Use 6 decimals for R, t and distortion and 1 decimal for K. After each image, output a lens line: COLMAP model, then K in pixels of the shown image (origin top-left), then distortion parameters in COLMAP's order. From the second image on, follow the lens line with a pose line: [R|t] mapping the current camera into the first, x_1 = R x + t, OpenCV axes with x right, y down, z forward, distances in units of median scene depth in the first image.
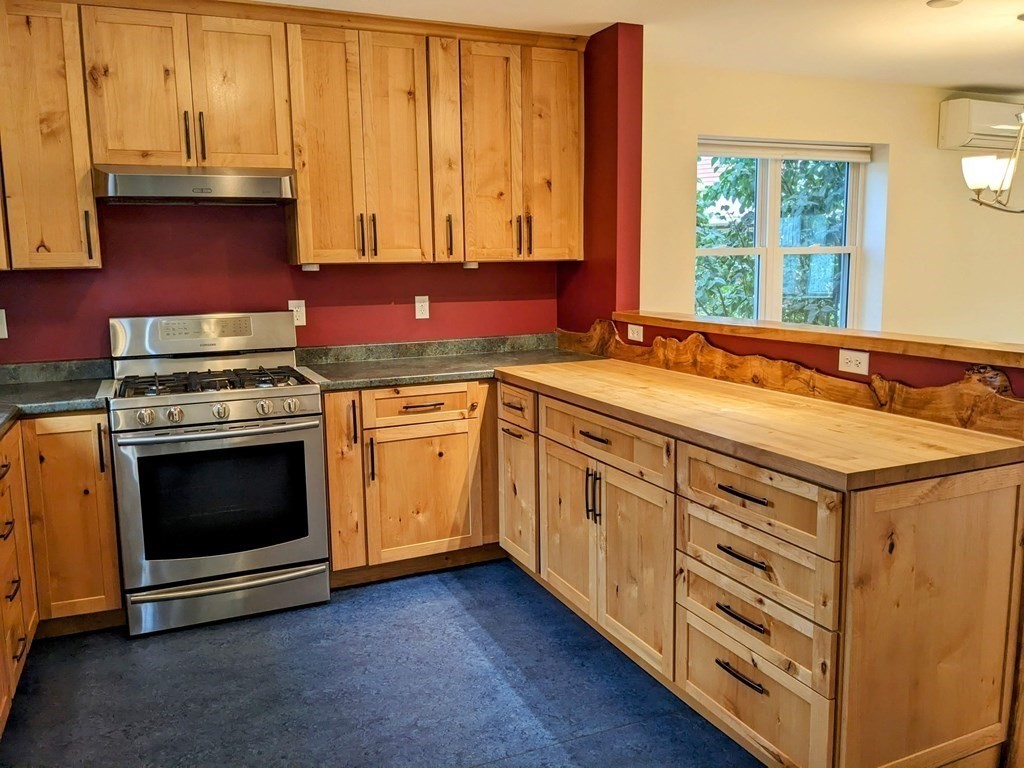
lens RADIAL K [[808.0, 0, 499.4], [0, 808.0, 376.9], [0, 0, 1]] dist [0.063248, -0.099829]
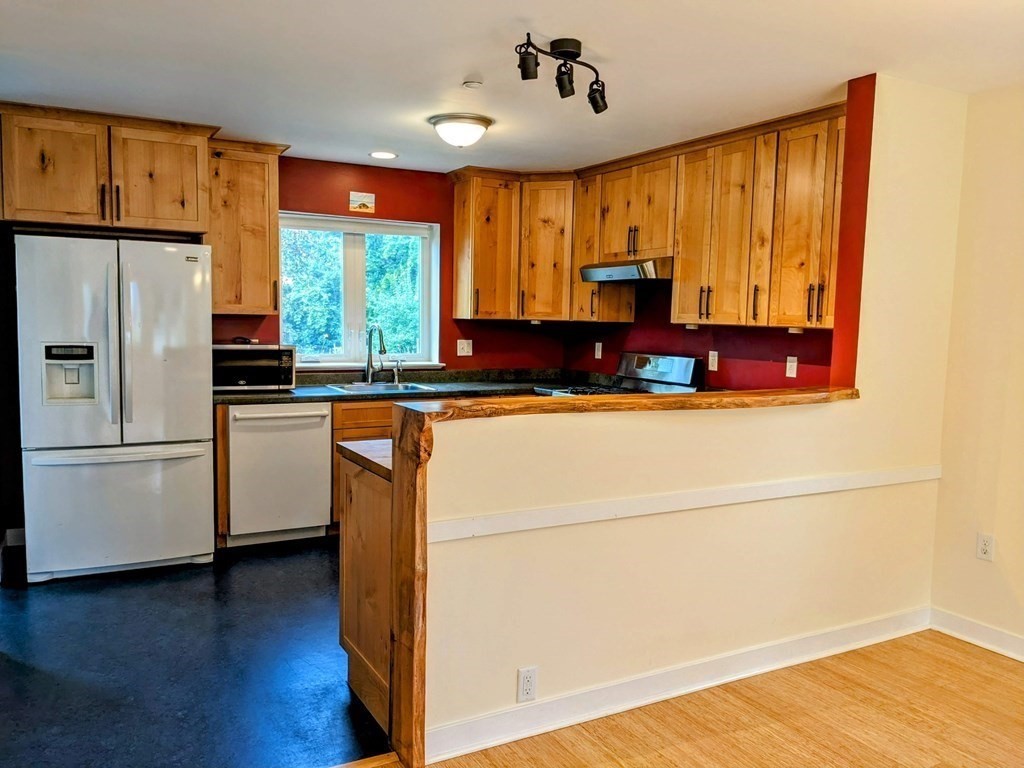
lens RADIAL K [[808.0, 0, 504.6], [0, 808.0, 392.7], [0, 0, 1]] dist [0.063248, -0.099829]
pose [[0.093608, 0.117799, -0.988616, 1.167749], [-0.163343, 0.981338, 0.101466, -0.121572], [0.982118, 0.151986, 0.111103, 0.606485]]
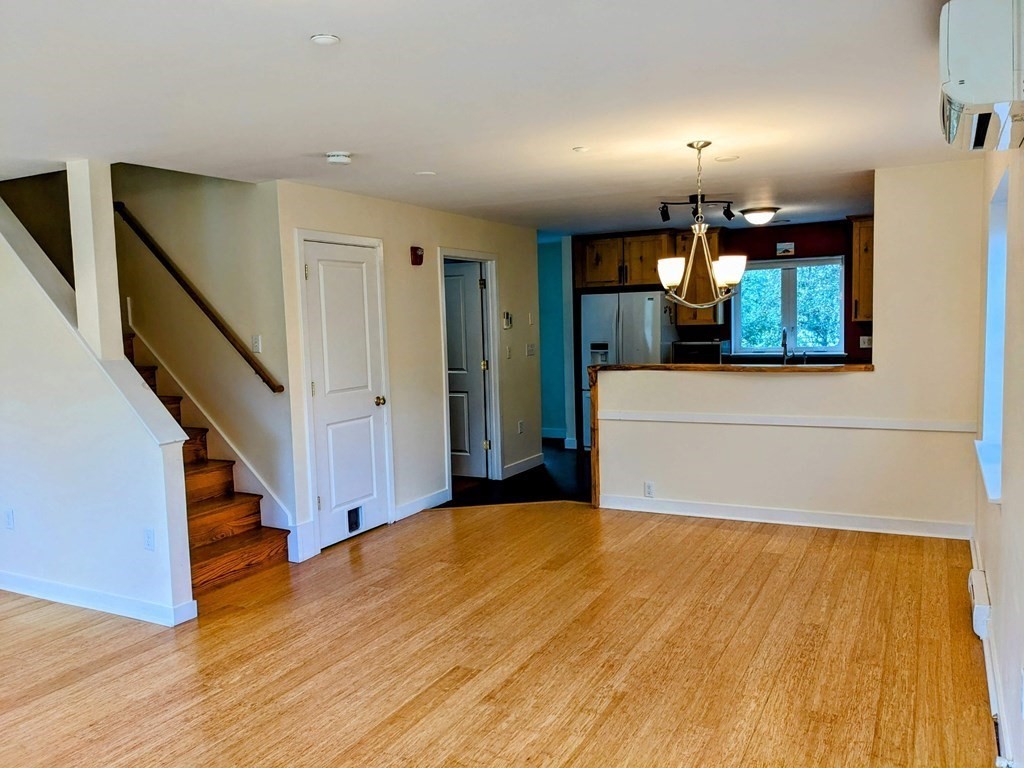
lens RADIAL K [[808.0, 0, 512.1], [0, 808.0, 390.3], [0, 0, 1]] dist [0.063248, -0.099829]
pose [[-0.772813, 0.097534, -0.627095, 1.783340], [-0.047717, 0.976393, 0.210666, -0.354077], [0.632838, 0.192729, -0.749915, 1.925367]]
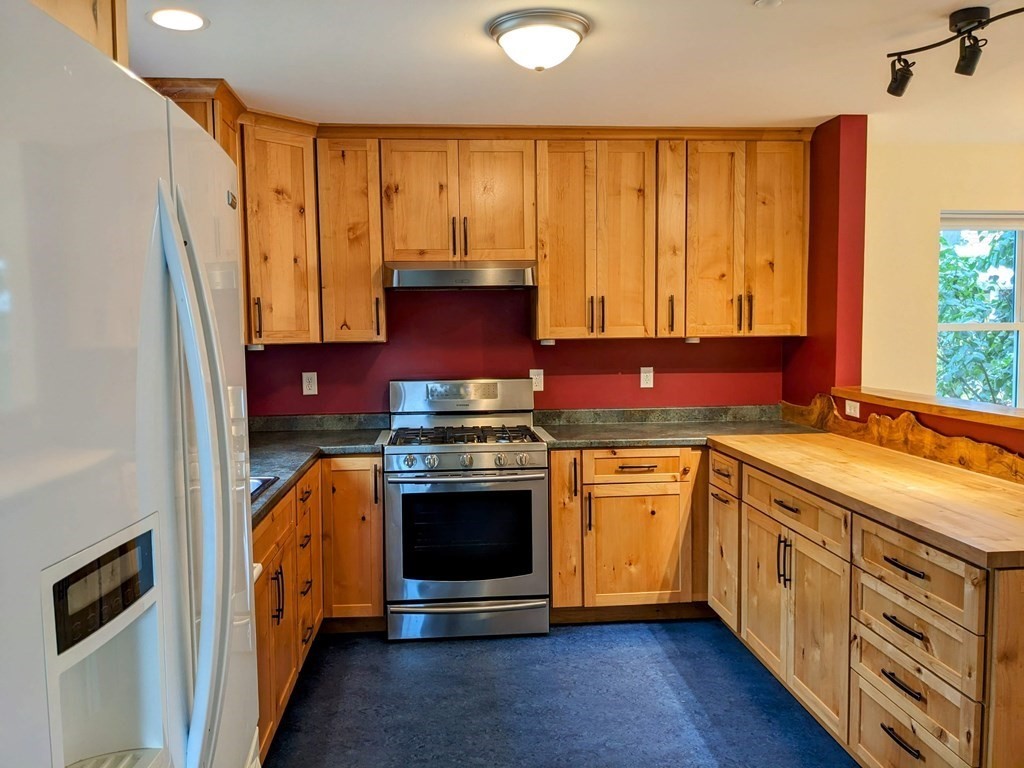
lens RADIAL K [[808.0, 0, 503.4], [0, 808.0, 386.9], [0, 0, 1]] dist [0.063248, -0.099829]
pose [[0.947942, 0.029924, -0.317034, 0.082722], [-0.049792, 0.997258, -0.054749, -0.004013], [0.314527, 0.067685, 0.946833, -0.122235]]
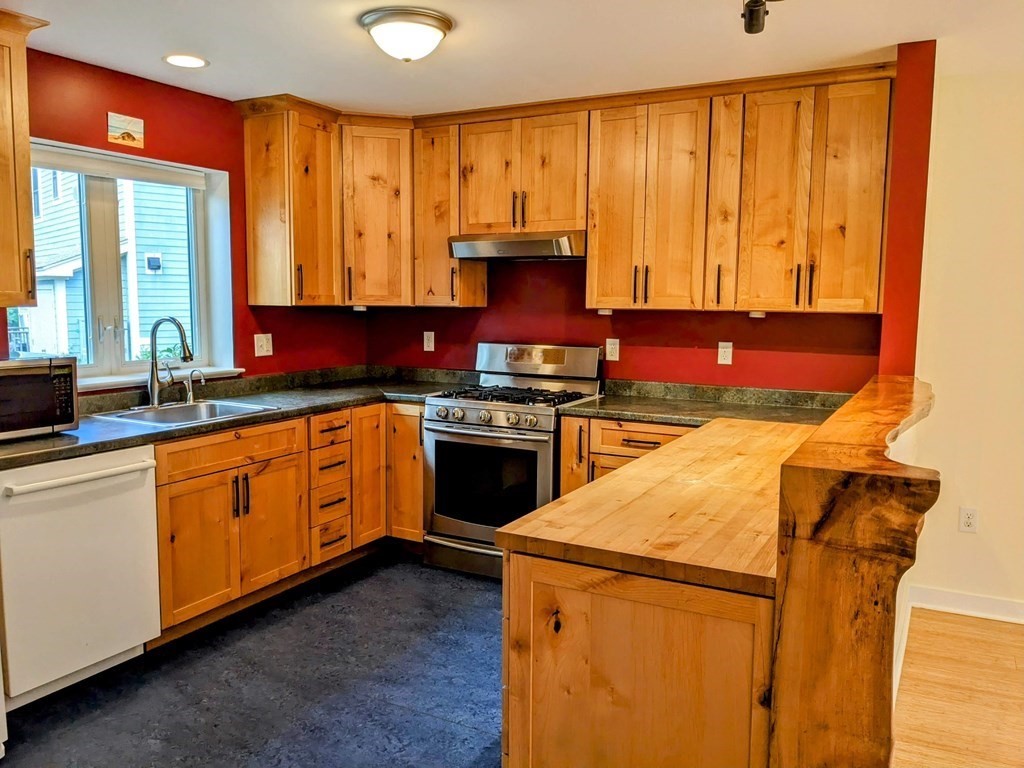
lens RADIAL K [[808.0, 0, 513.2], [0, 808.0, 383.2], [0, 0, 1]] dist [0.063248, -0.099829]
pose [[0.622122, 0.107691, -0.775479, 0.649882], [-0.131588, 0.990787, 0.032026, -0.056054], [0.771783, 0.082120, 0.630561, 0.182717]]
